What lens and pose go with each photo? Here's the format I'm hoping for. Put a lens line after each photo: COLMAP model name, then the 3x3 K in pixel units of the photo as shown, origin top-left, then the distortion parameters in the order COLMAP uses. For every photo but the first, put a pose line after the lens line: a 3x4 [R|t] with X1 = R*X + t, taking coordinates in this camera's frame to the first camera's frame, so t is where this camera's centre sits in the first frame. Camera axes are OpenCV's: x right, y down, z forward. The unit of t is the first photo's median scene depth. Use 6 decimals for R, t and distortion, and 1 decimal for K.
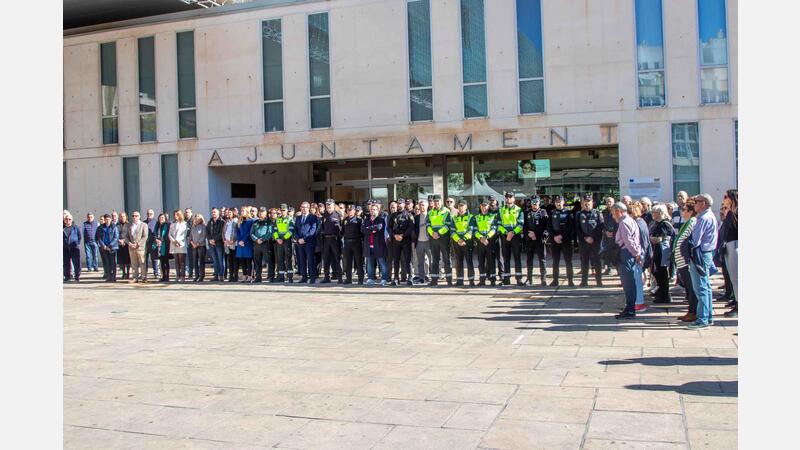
lens RADIAL K [[738.3, 0, 400.0], [0, 738.3, 225.0], [0, 0, 1]] dist [-0.112130, 0.010387]
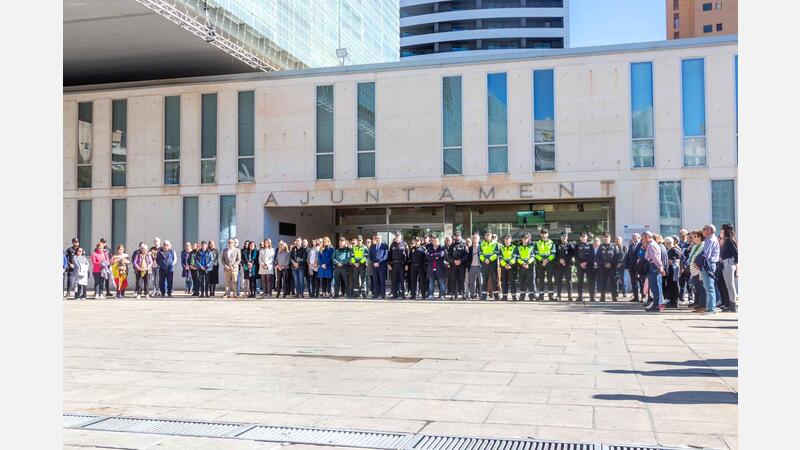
lens RADIAL K [[729.1, 0, 400.0], [0, 729.1, 225.0], [0, 0, 1]] dist [0.008121, 0.001959]
pose [[0.997562, 0.028518, 0.063699, -0.146649], [-0.023560, 0.996732, -0.077273, 0.041848], [-0.065695, 0.075584, 0.994973, -0.210974]]
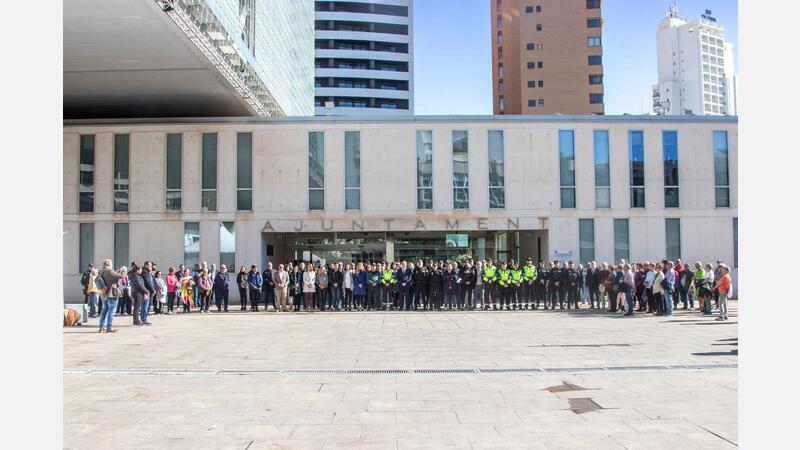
lens RADIAL K [[738.3, 0, 400.0], [0, 738.3, 225.0], [0, 0, 1]] dist [-0.112130, 0.010387]
pose [[0.944198, 0.039048, 0.327054, -0.577270], [-0.011745, 0.996308, -0.085043, 0.025134], [-0.329168, 0.076456, 0.941171, -0.470334]]
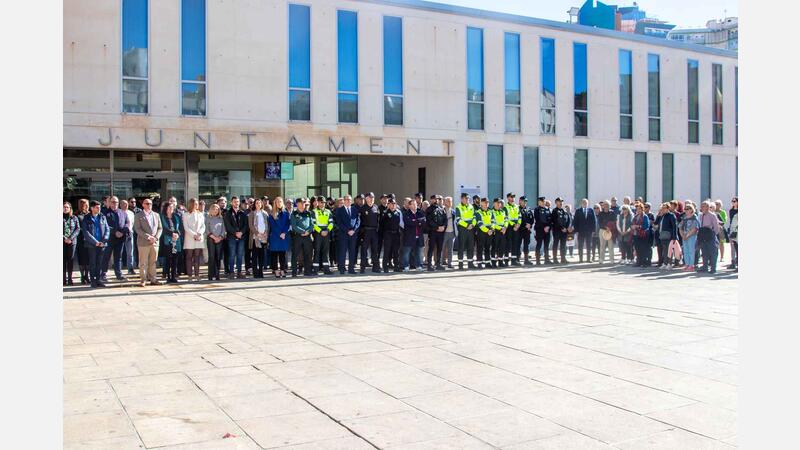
lens RADIAL K [[738.3, 0, 400.0], [0, 738.3, 225.0], [0, 0, 1]] dist [-0.112130, 0.010387]
pose [[0.678078, 0.005350, 0.734971, -0.707885], [0.000443, 0.999970, -0.007688, 0.015990], [-0.734990, 0.005539, 0.678055, 0.213954]]
